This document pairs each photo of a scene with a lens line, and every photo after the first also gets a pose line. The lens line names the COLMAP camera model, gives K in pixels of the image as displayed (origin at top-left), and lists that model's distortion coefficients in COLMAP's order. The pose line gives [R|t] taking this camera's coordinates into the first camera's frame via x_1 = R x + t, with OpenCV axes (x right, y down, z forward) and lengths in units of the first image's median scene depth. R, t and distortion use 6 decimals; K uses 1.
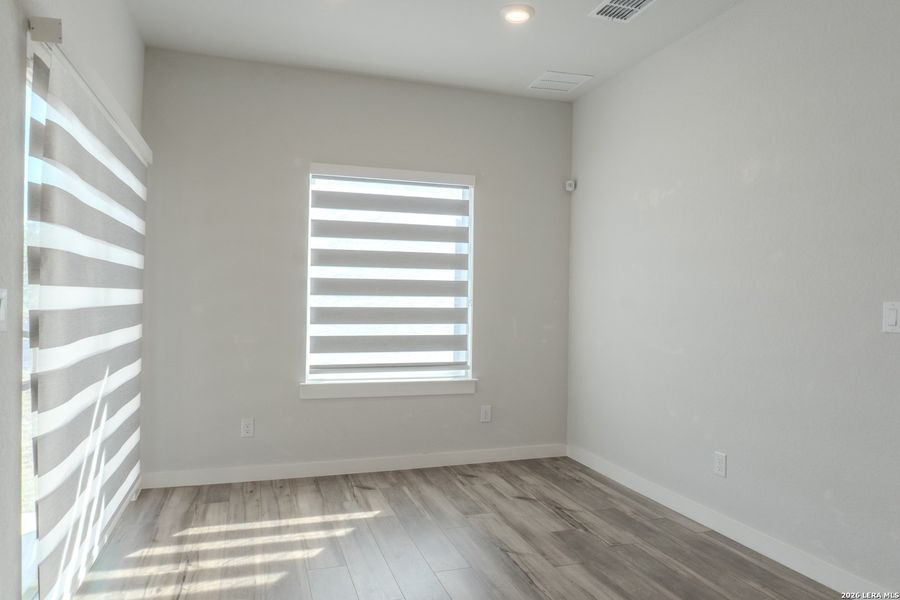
lens RADIAL K [[555.6, 0, 450.0], [0, 555.6, 300.0], [0, 0, 1]] dist [-0.031572, -0.000752]
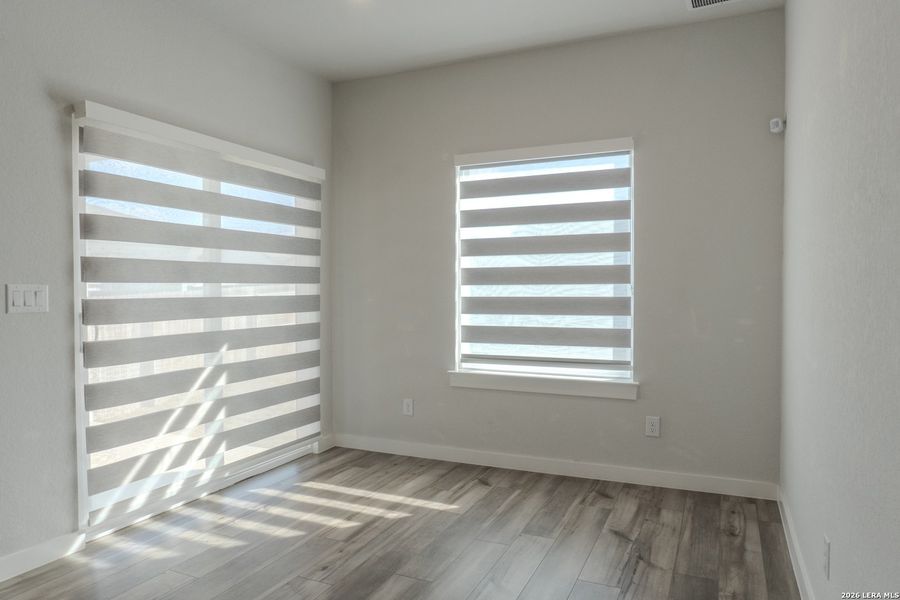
lens RADIAL K [[555.6, 0, 450.0], [0, 555.6, 300.0], [0, 0, 1]] dist [-0.031572, -0.000752]
pose [[0.761386, -0.003162, -0.648291, 0.398378], [0.013106, 0.999859, 0.010515, 0.007221], [0.648167, -0.016503, 0.761320, 0.208201]]
